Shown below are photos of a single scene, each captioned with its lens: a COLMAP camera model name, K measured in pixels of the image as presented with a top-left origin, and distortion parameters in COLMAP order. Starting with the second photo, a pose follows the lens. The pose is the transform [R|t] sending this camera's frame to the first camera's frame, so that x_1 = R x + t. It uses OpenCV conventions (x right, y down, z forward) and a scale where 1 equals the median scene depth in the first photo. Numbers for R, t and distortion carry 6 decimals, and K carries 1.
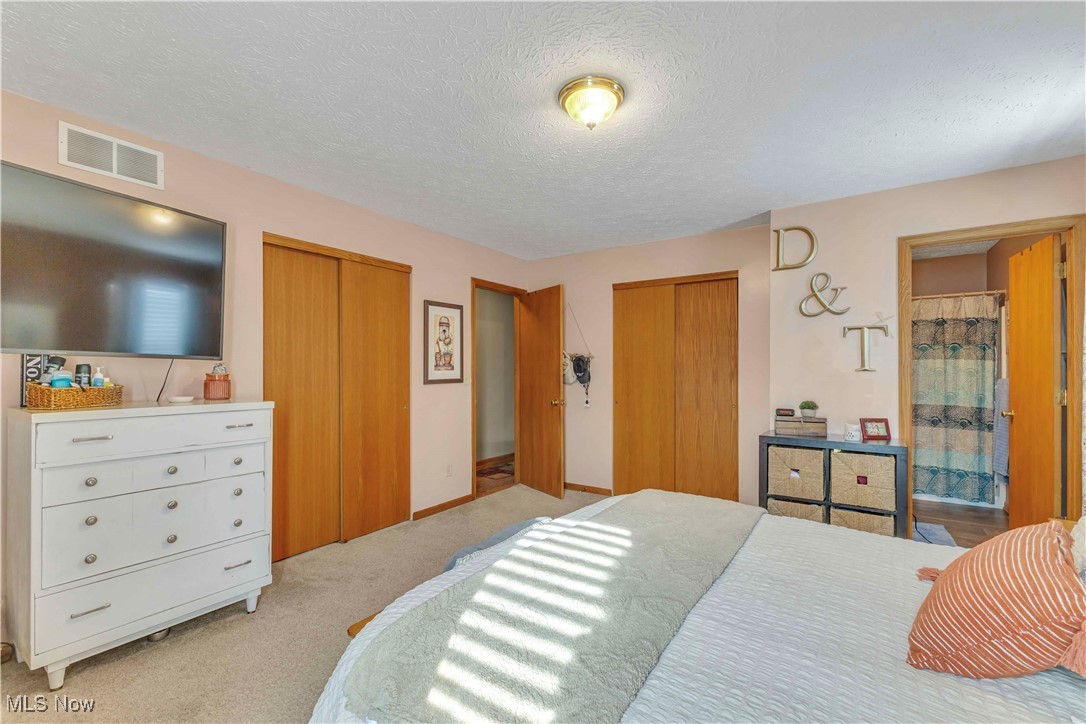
lens RADIAL K [[471.9, 0, 539.3], [0, 471.9, 365.9], [0, 0, 1]] dist [0.002693, 0.000033]
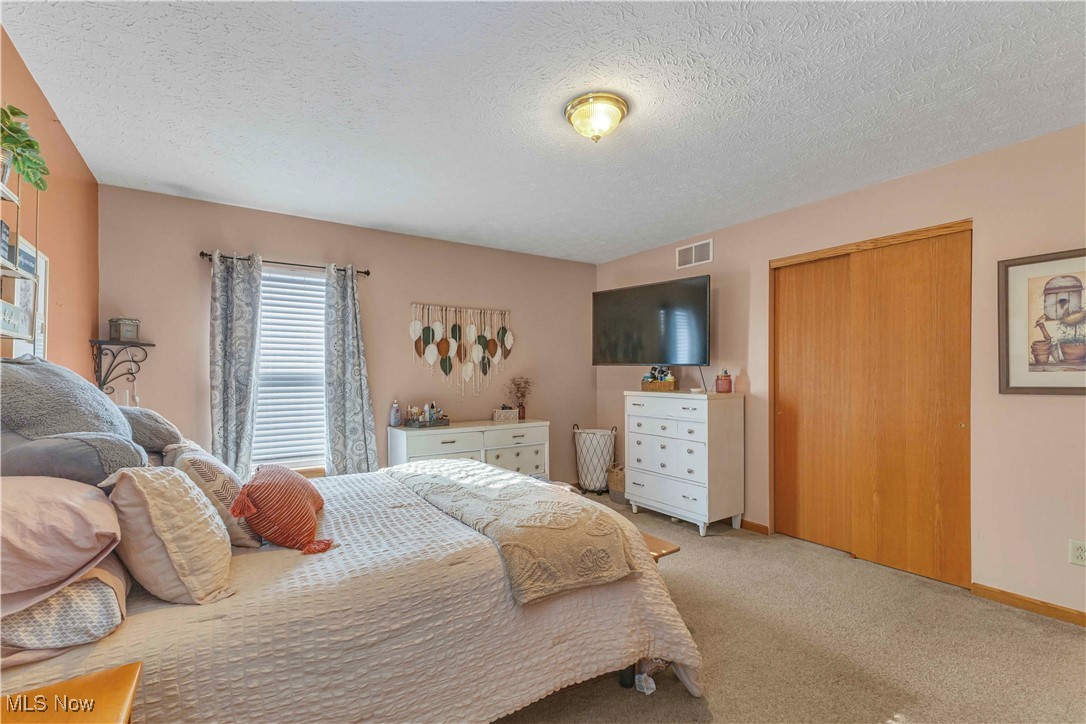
lens RADIAL K [[471.9, 0, 537.7], [0, 471.9, 370.0], [0, 0, 1]] dist [0.002693, 0.000033]
pose [[-0.370892, -0.011512, -0.928605, 0.632719], [0.006222, 0.999870, -0.014881, 0.013985], [0.928655, -0.011297, -0.370772, 0.714455]]
